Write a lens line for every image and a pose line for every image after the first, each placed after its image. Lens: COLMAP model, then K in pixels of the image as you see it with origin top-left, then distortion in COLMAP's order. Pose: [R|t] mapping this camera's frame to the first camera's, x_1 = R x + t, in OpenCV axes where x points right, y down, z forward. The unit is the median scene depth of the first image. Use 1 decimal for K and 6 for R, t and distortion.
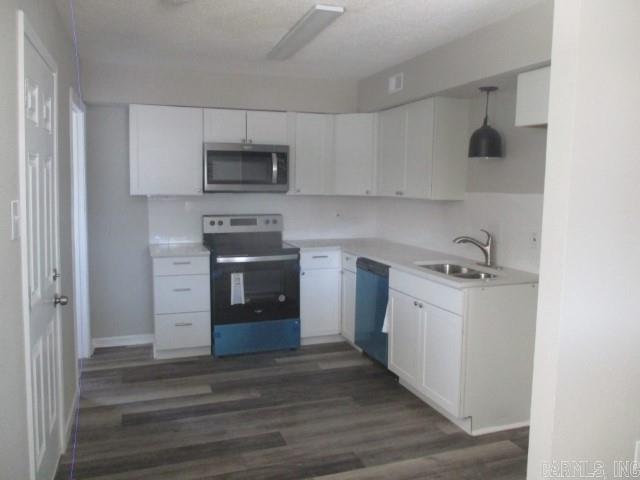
lens RADIAL K [[525.1, 0, 320.0], [0, 525.1, 240.0], [0, 0, 1]] dist [-0.027805, 0.002239]
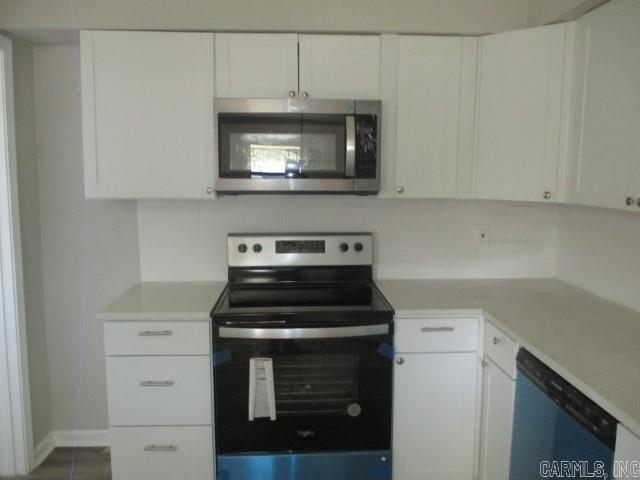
lens RADIAL K [[525.1, 0, 320.0], [0, 525.1, 240.0], [0, 0, 1]] dist [-0.027805, 0.002239]
pose [[0.957949, 0.031102, -0.285249, 0.032113], [-0.025088, 0.999380, 0.024714, -0.059852], [0.285840, -0.016518, 0.958135, 0.519224]]
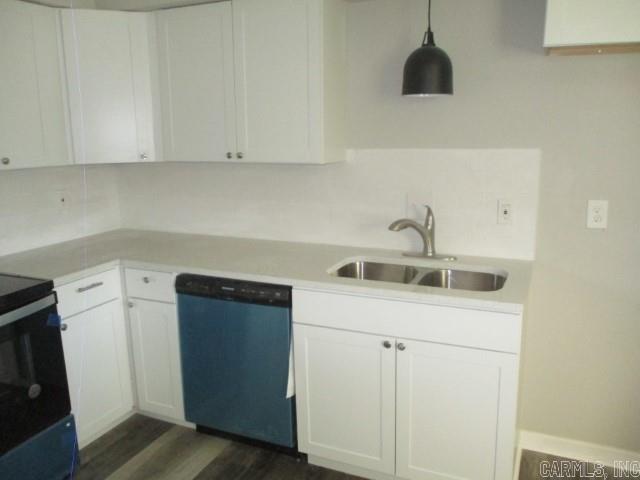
lens RADIAL K [[525.1, 0, 320.0], [0, 525.1, 240.0], [0, 0, 1]] dist [-0.027805, 0.002239]
pose [[0.694418, -0.170469, 0.699088, -0.198287], [0.100903, 0.985003, 0.139959, -0.064224], [-0.712462, -0.026649, 0.701204, 0.484172]]
